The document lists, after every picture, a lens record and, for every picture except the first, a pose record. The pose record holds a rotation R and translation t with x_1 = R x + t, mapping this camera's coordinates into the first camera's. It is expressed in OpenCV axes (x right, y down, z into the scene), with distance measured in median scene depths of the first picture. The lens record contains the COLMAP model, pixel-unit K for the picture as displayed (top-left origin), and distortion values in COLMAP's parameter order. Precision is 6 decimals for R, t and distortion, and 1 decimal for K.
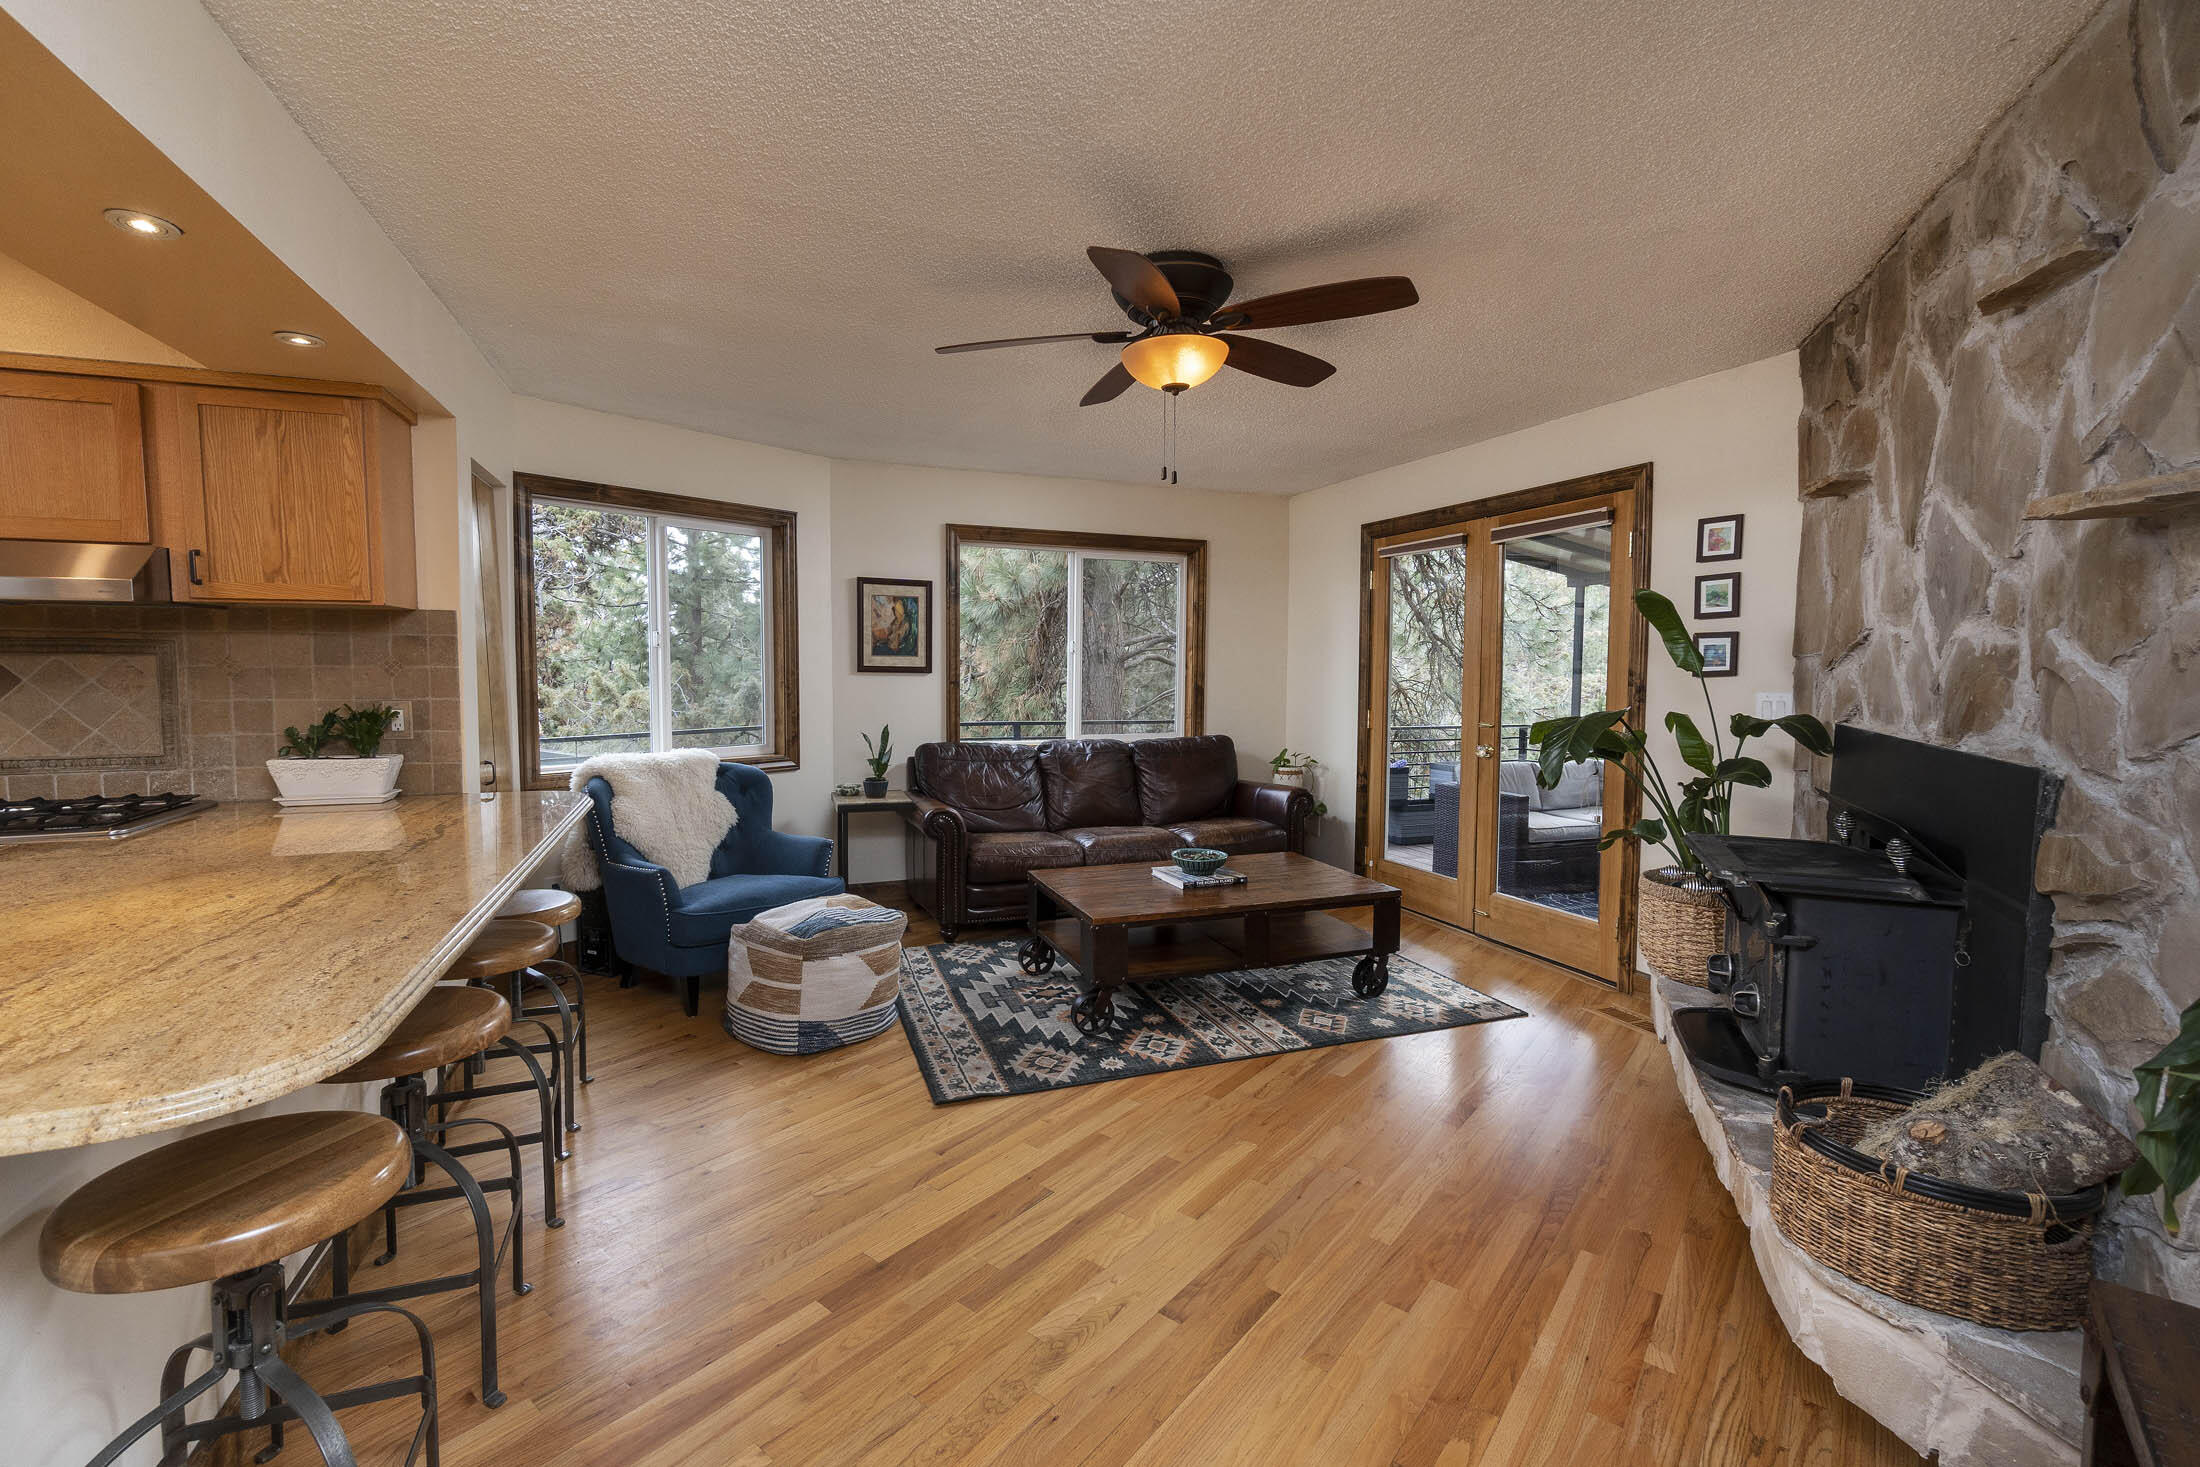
lens RADIAL K [[981.7, 0, 1107.2], [0, 981.7, 732.1], [0, 0, 1]] dist [-0.001441, -0.000202]
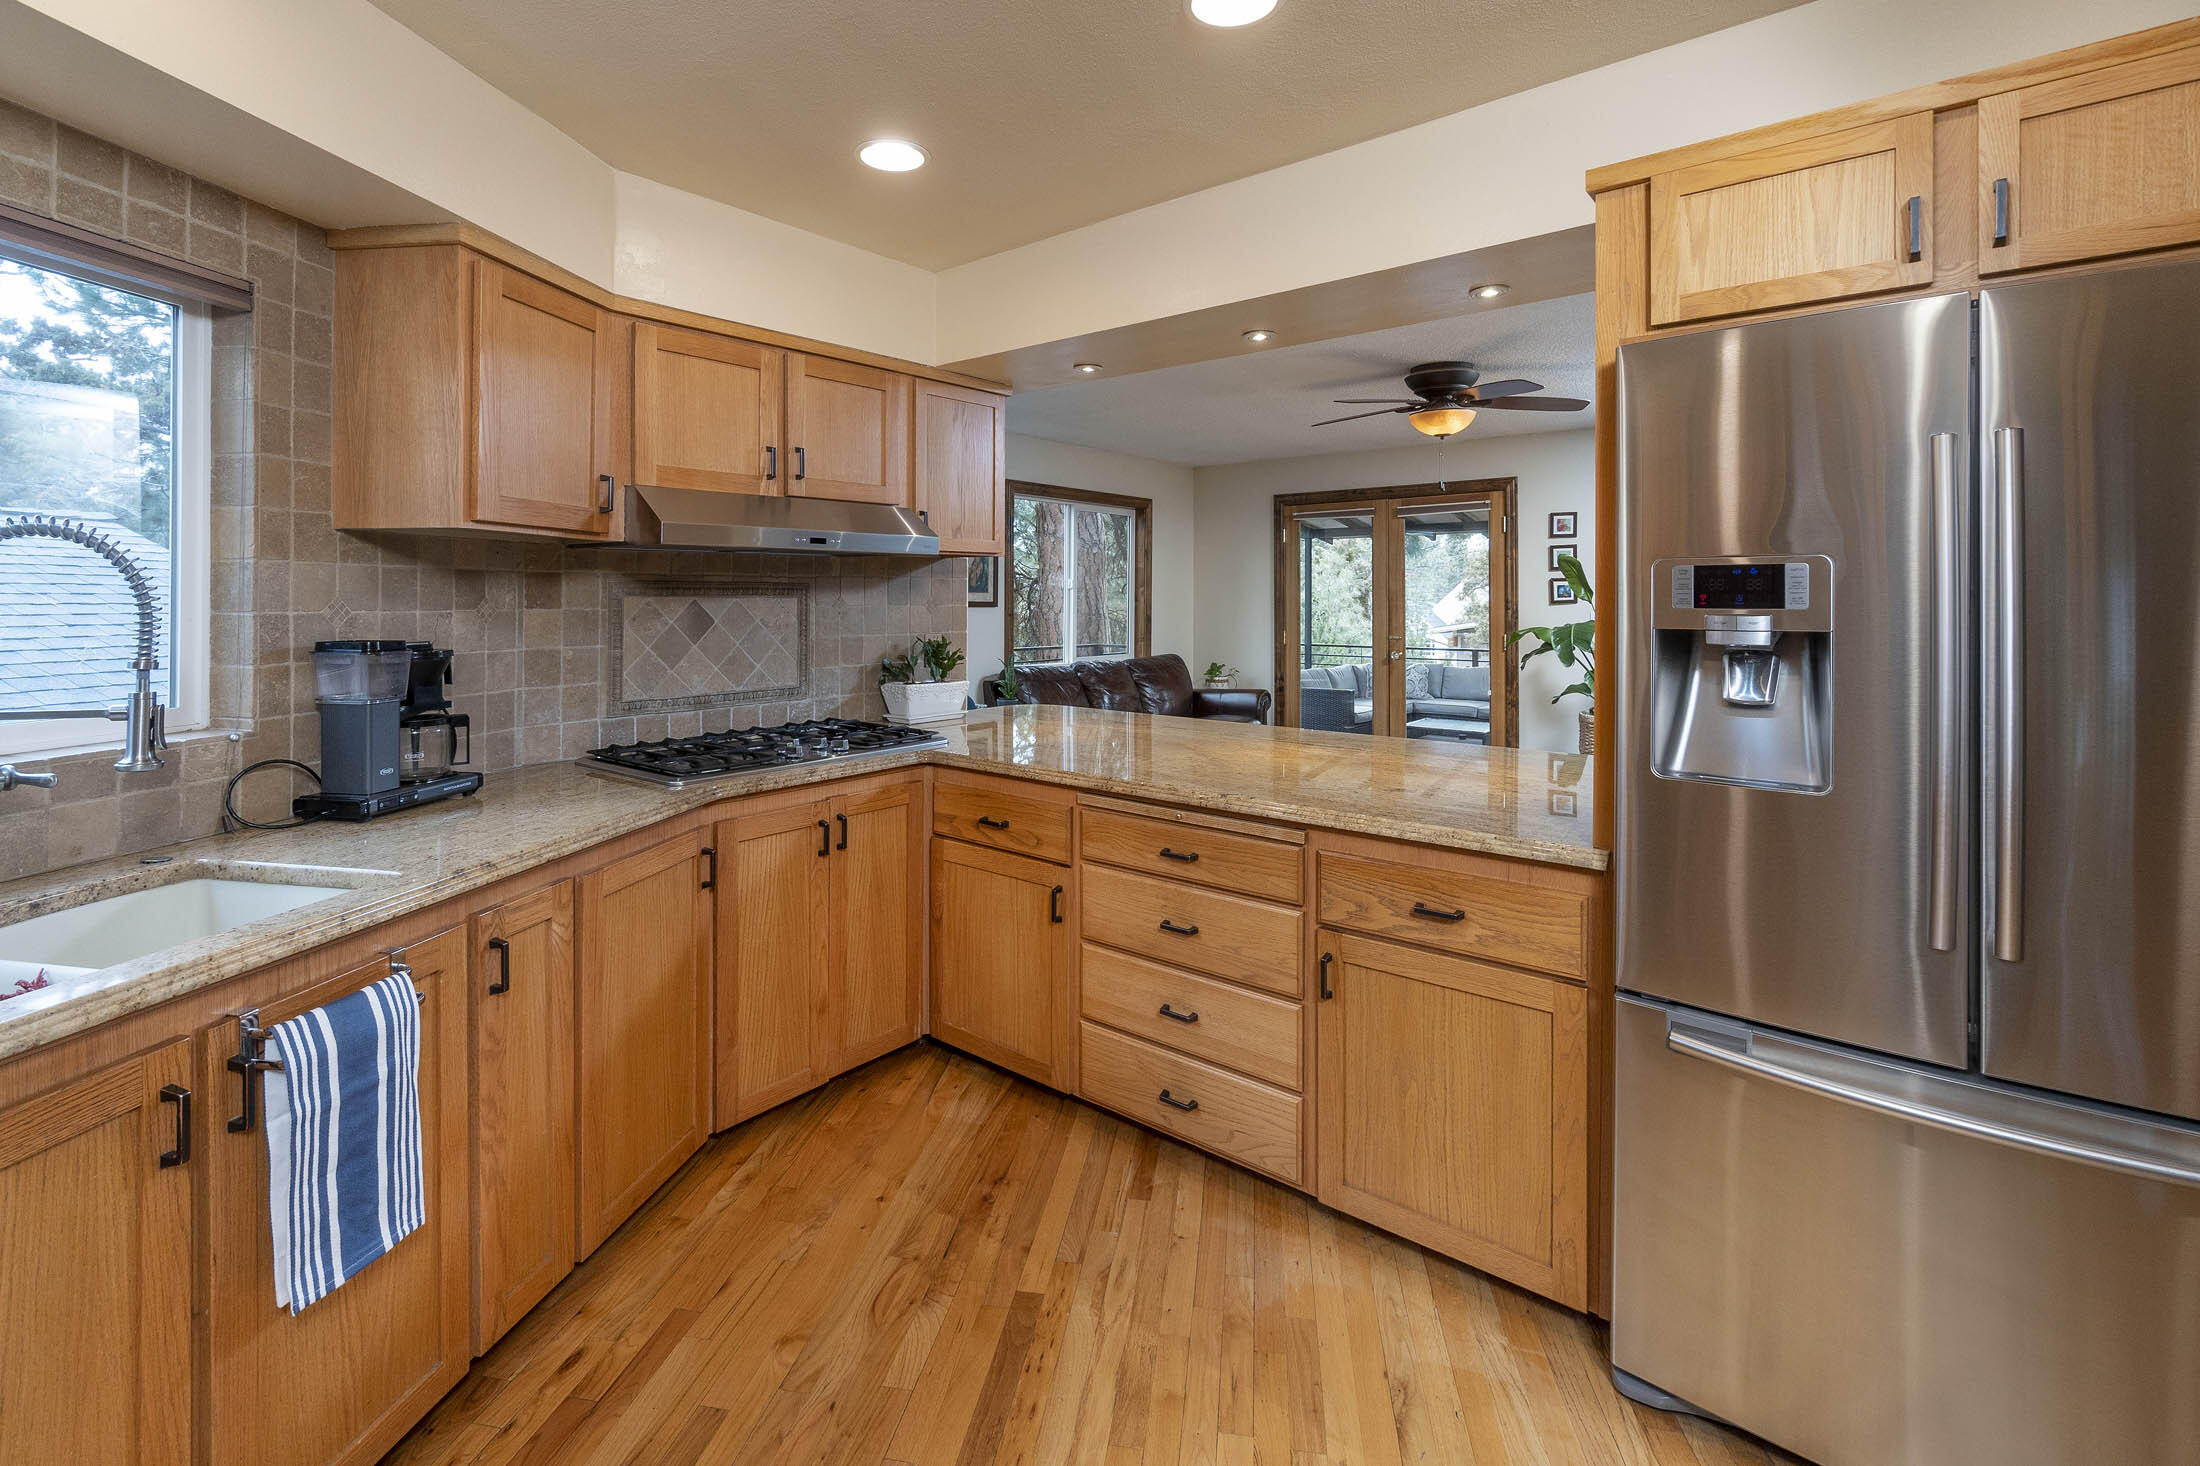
lens RADIAL K [[1023.0, 0, 1094.3], [0, 1023.0, 597.4], [0, 0, 1]] dist [-0.003353, -0.000528]
pose [[0.877103, -0.003936, 0.480286, -0.750362], [0.034699, 0.997873, -0.055189, -0.001398], [-0.479047, 0.065072, 0.875374, -0.124658]]
